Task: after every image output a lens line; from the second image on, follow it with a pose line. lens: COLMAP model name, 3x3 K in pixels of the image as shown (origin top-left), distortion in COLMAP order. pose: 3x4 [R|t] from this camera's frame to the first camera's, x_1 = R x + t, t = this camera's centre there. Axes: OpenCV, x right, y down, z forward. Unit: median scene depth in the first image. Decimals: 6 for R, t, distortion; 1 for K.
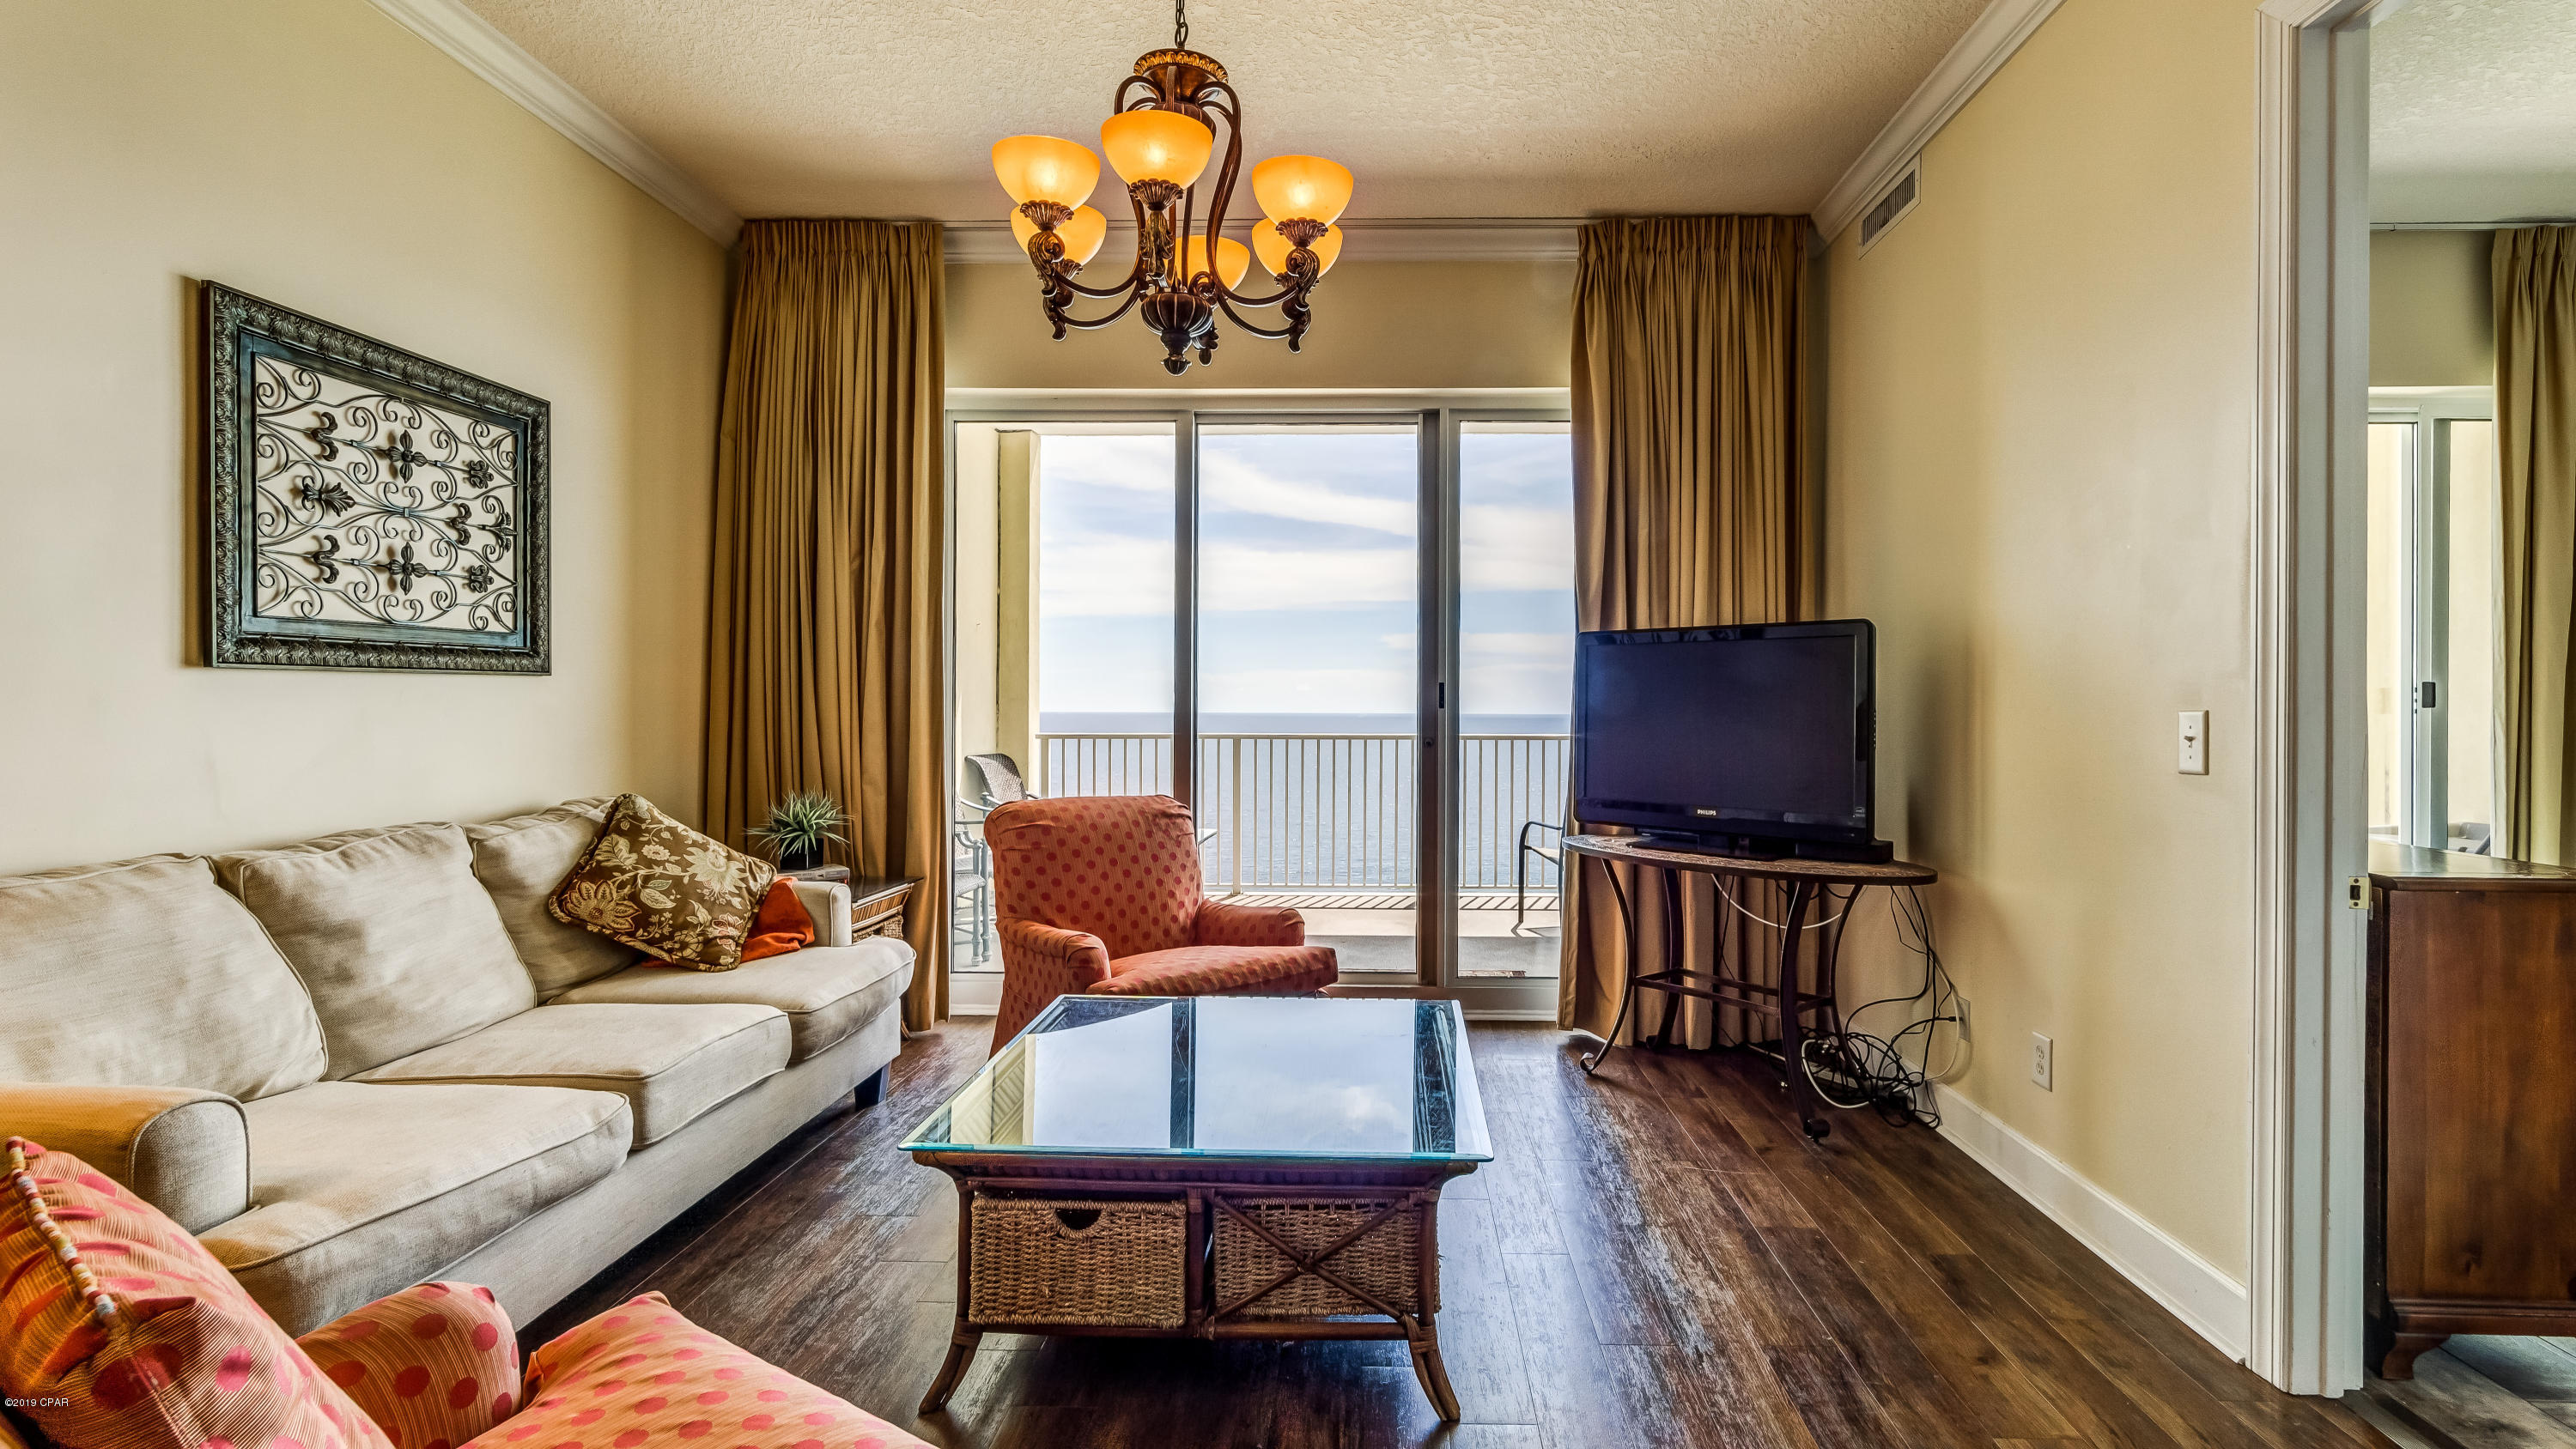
lens RADIAL K [[1173.8, 0, 1363.3], [0, 1173.8, 708.8], [0, 0, 1]] dist [0.000312, 0.000452]
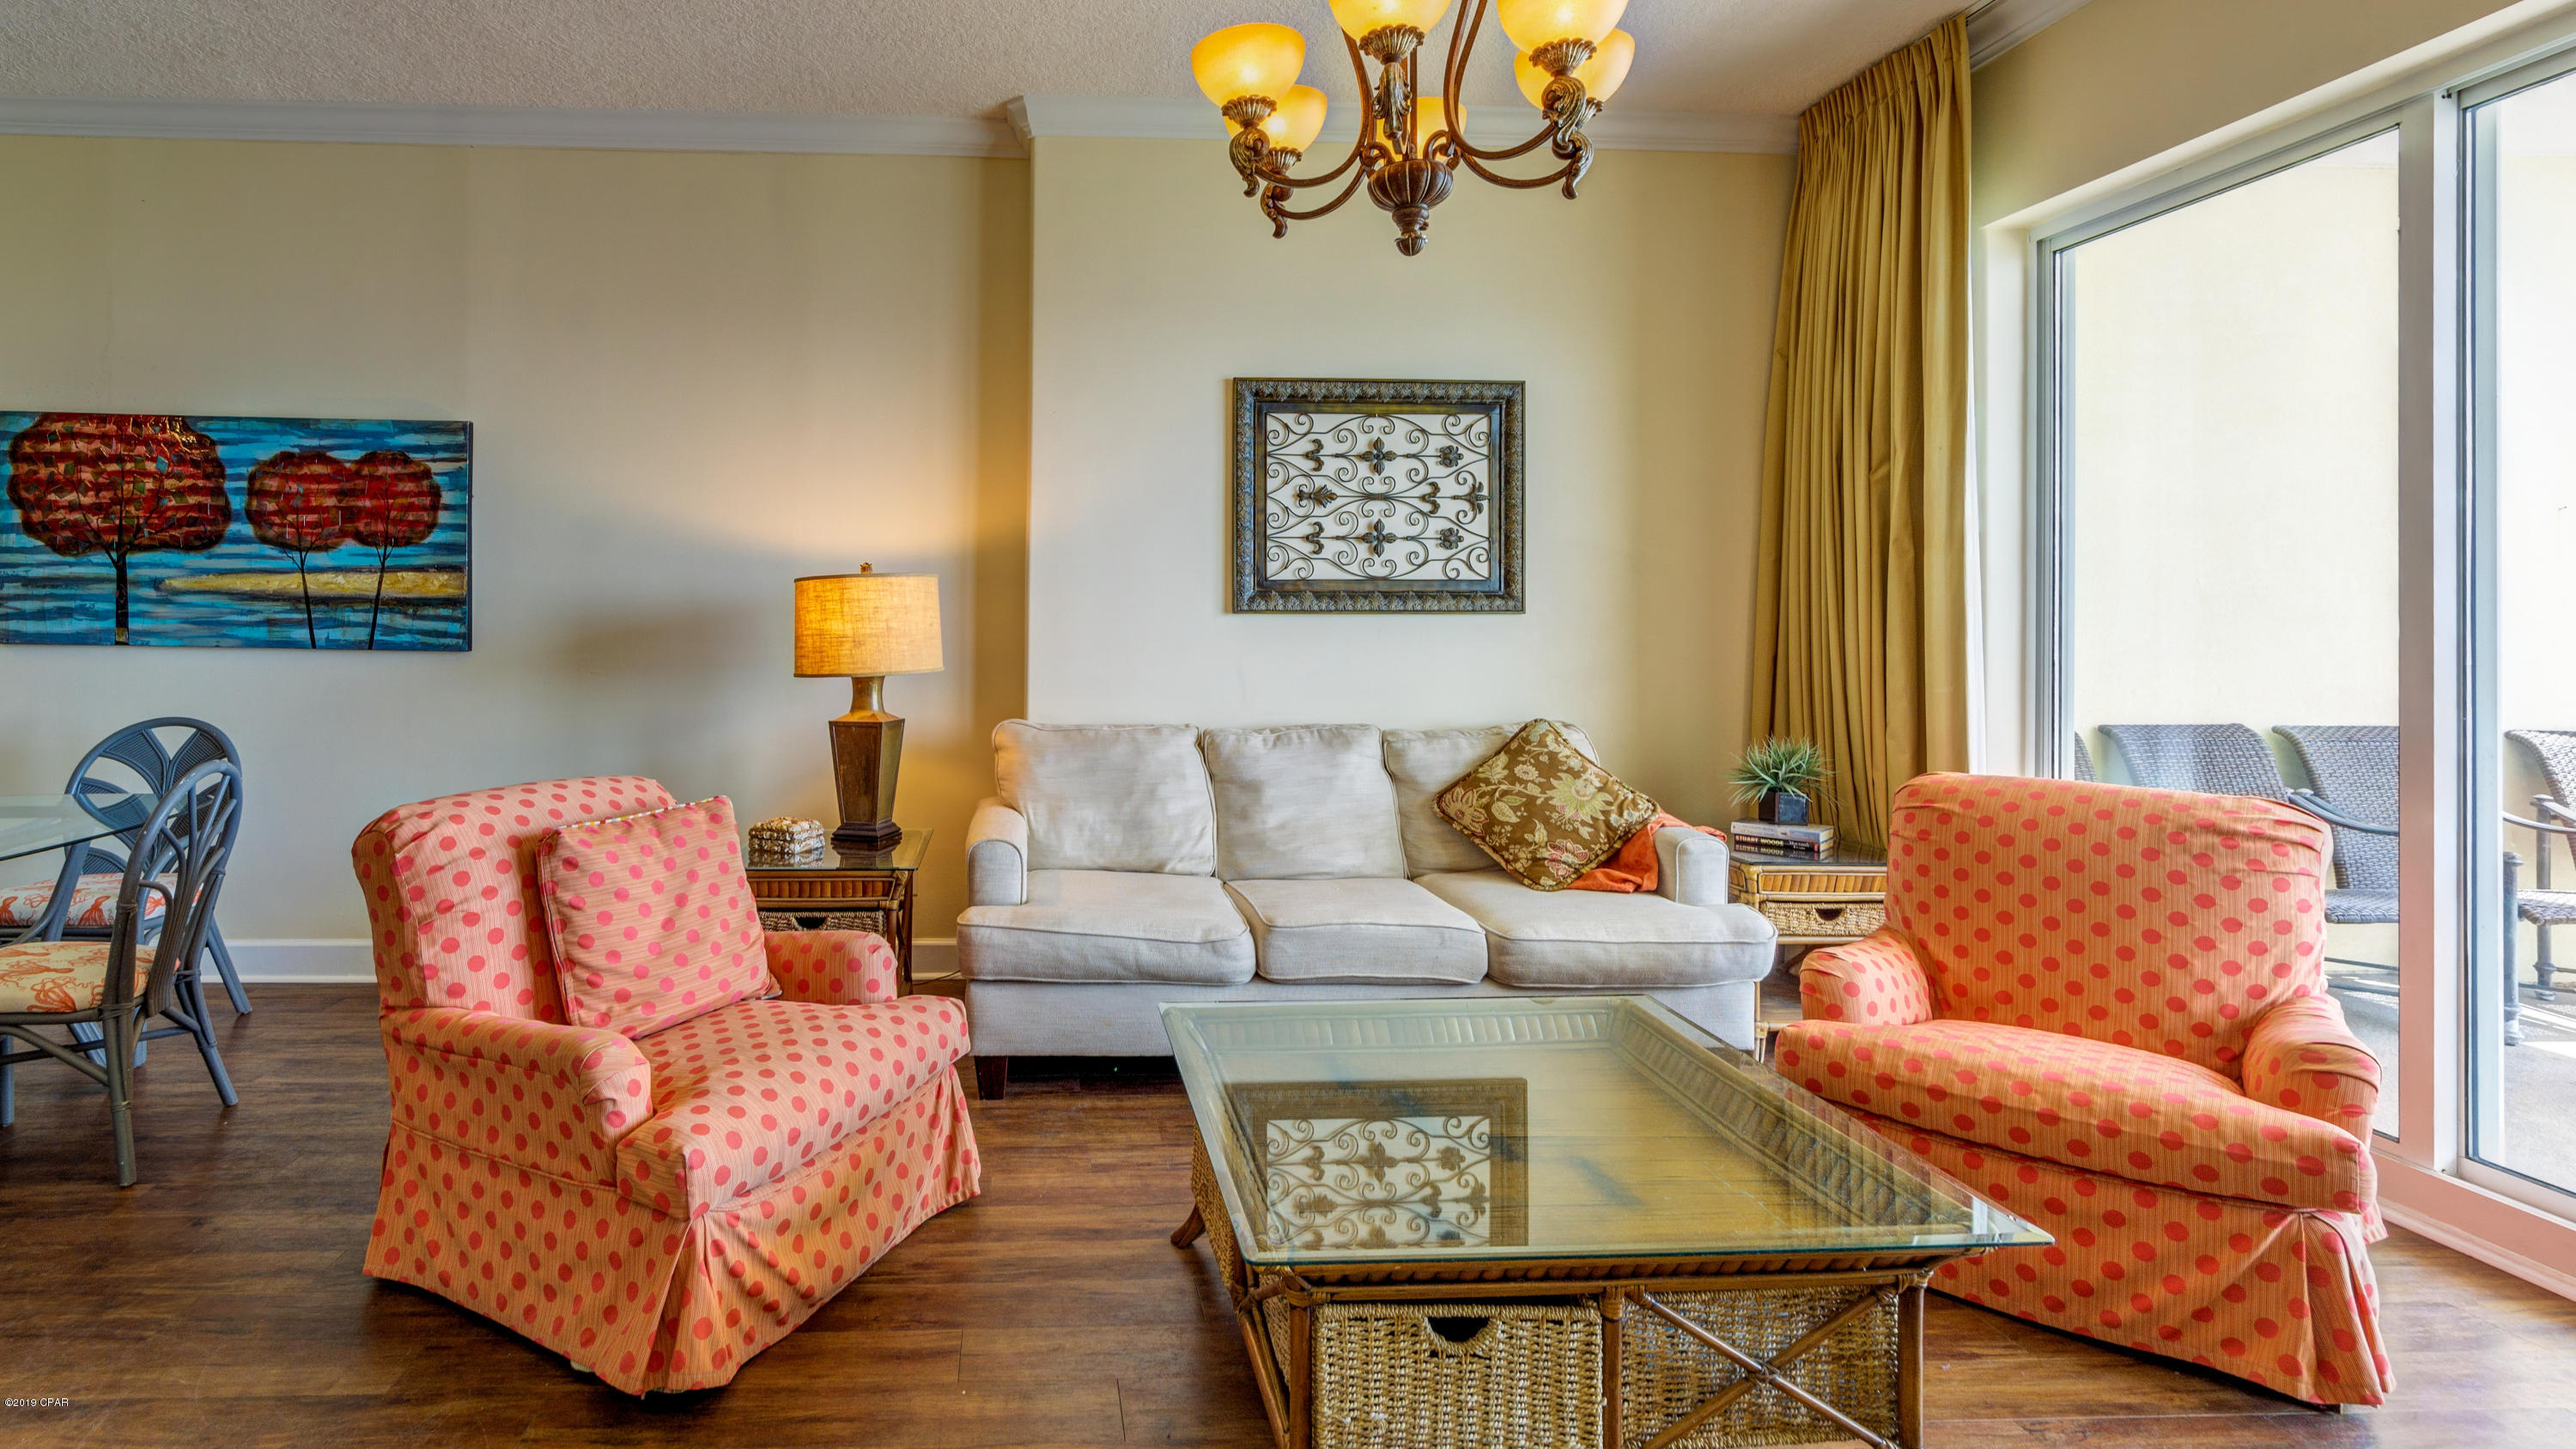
lens RADIAL K [[1203.0, 0, 1073.1], [0, 1203.0, 622.0], [0, 0, 1]] dist [-0.014415, 0.013926]
pose [[0.068980, -0.012861, -0.997535, 0.585989], [-0.010771, 0.999849, -0.013635, 0.001164], [0.997560, 0.011685, 0.068831, 0.584018]]
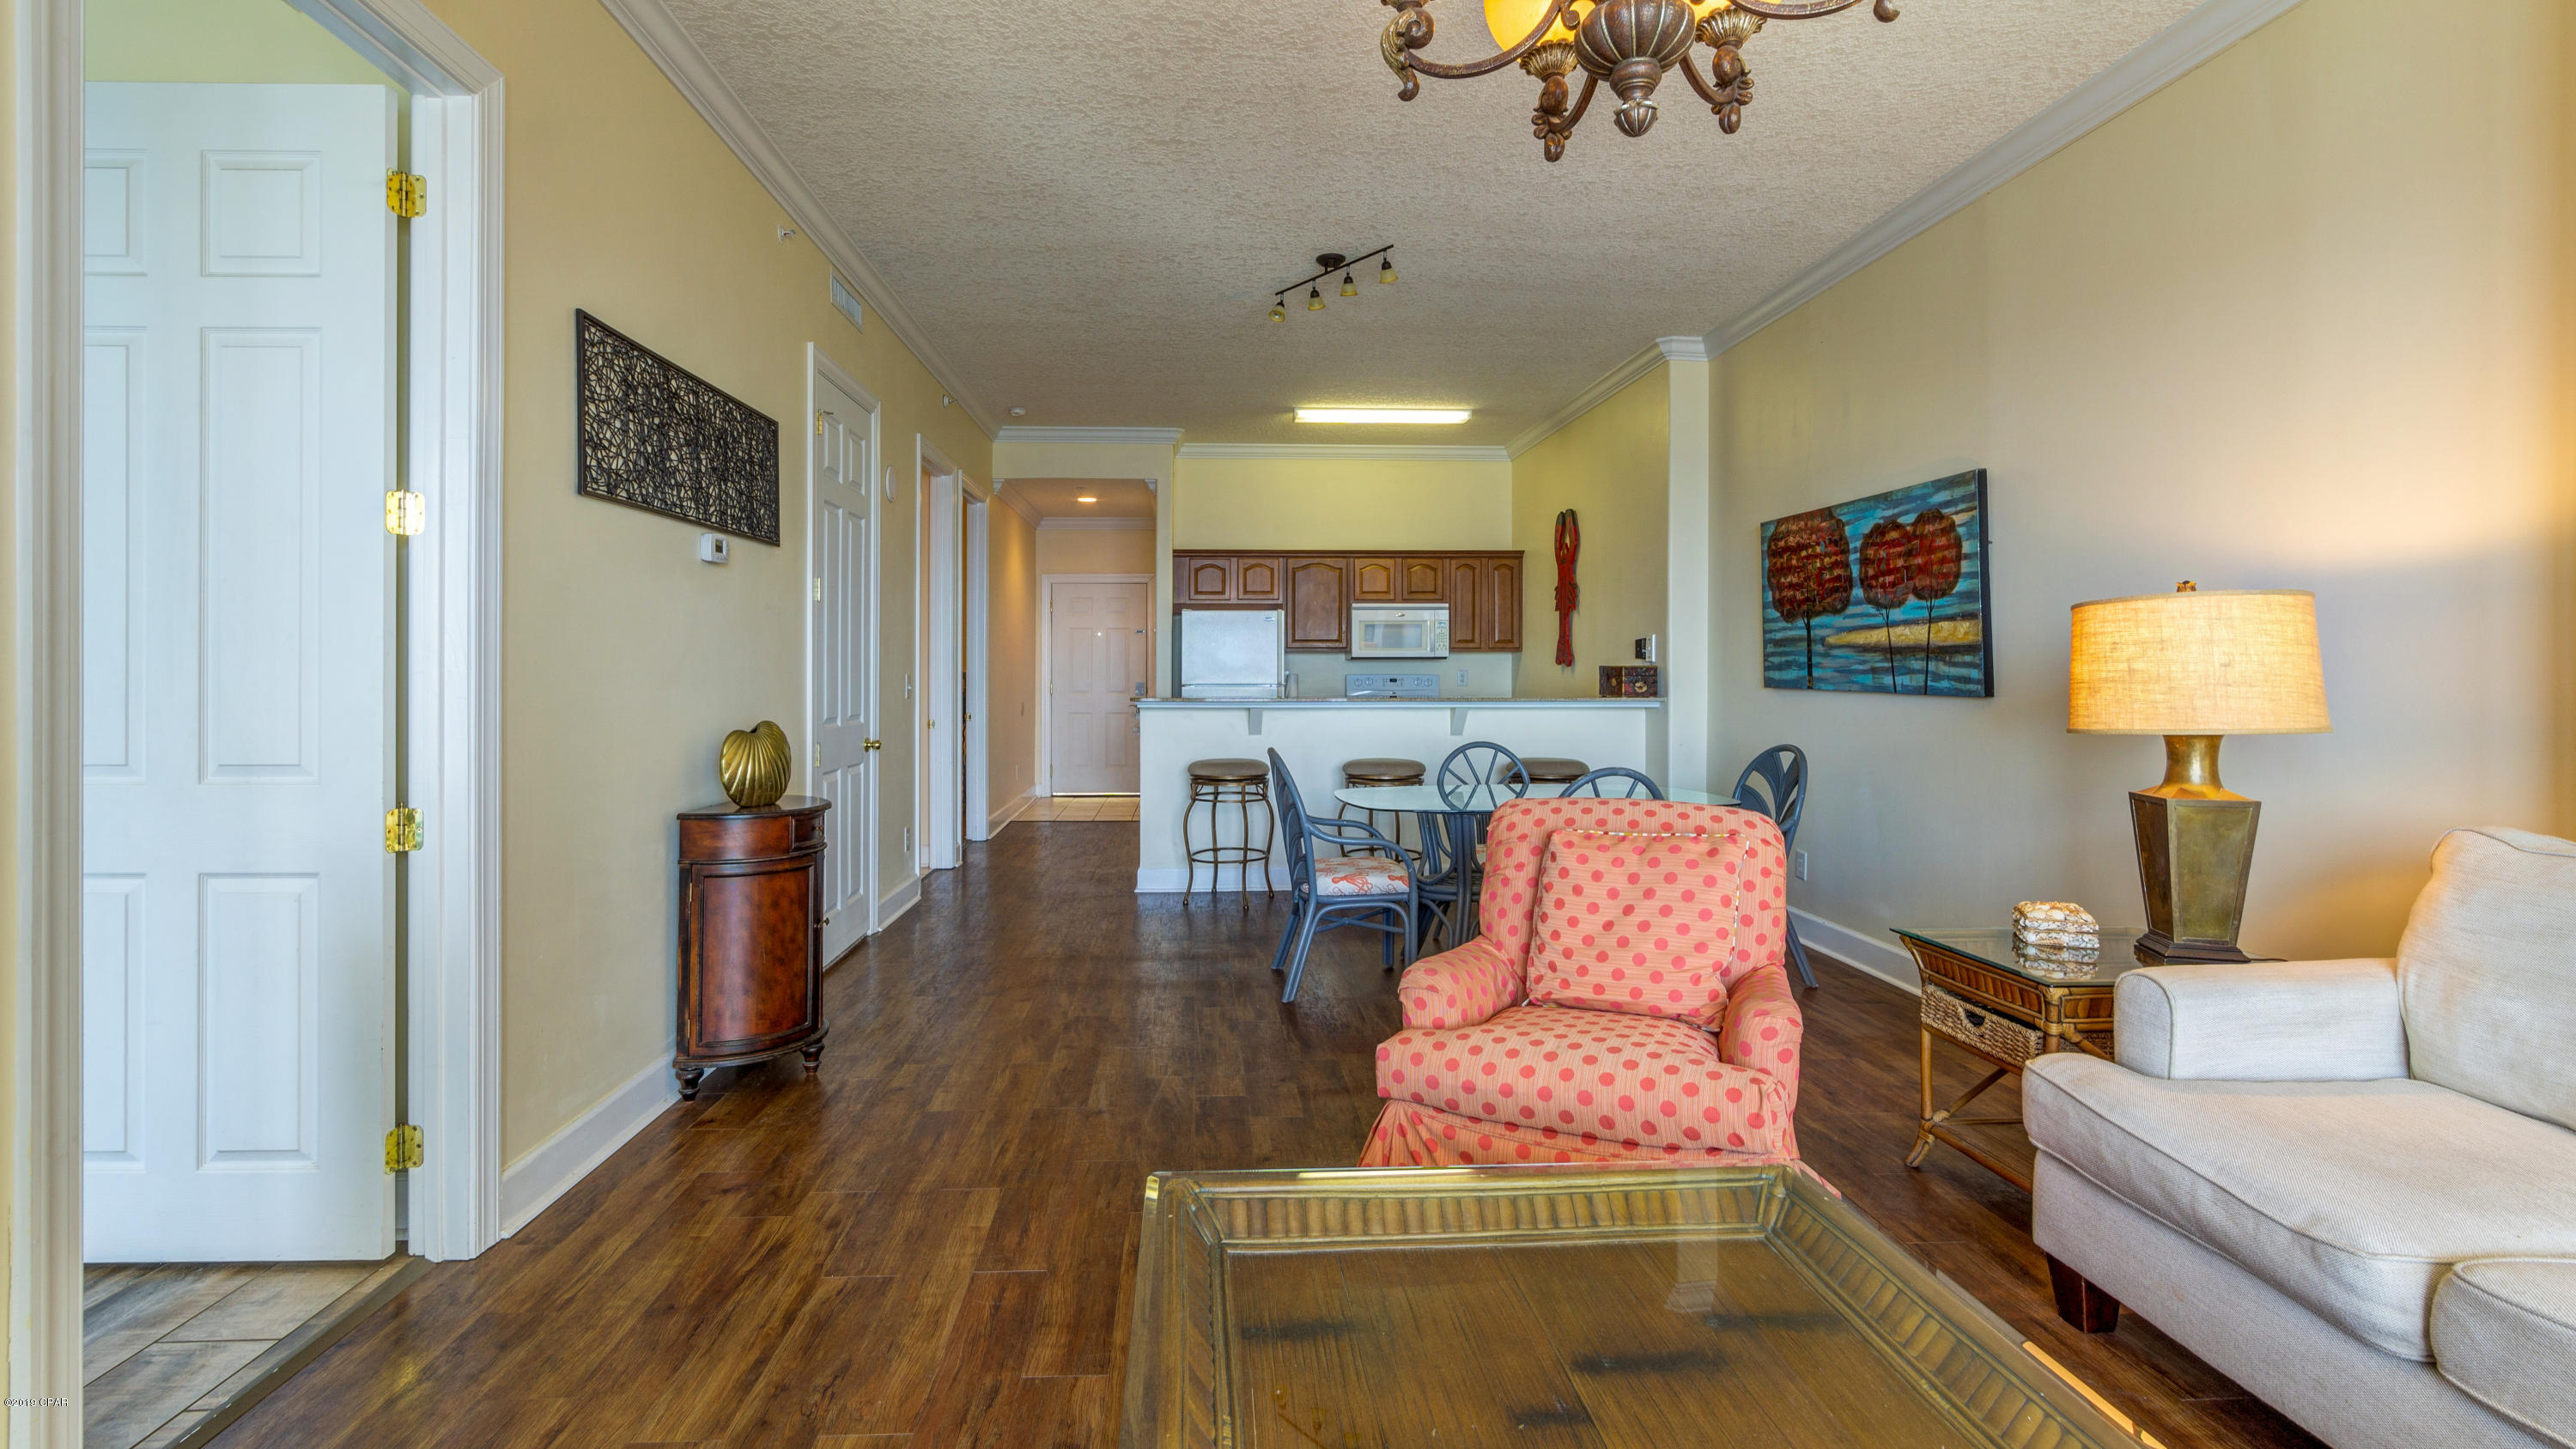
lens RADIAL K [[1200.1, 0, 1279.0], [0, 1200.1, 665.0], [0, 0, 1]] dist [0.002338, 0.000331]
pose [[-0.995647, -0.005843, -0.093023, 0.066948], [-0.005523, 0.999978, -0.003697, -0.004448], [0.093043, -0.003167, -0.995657, 1.341551]]
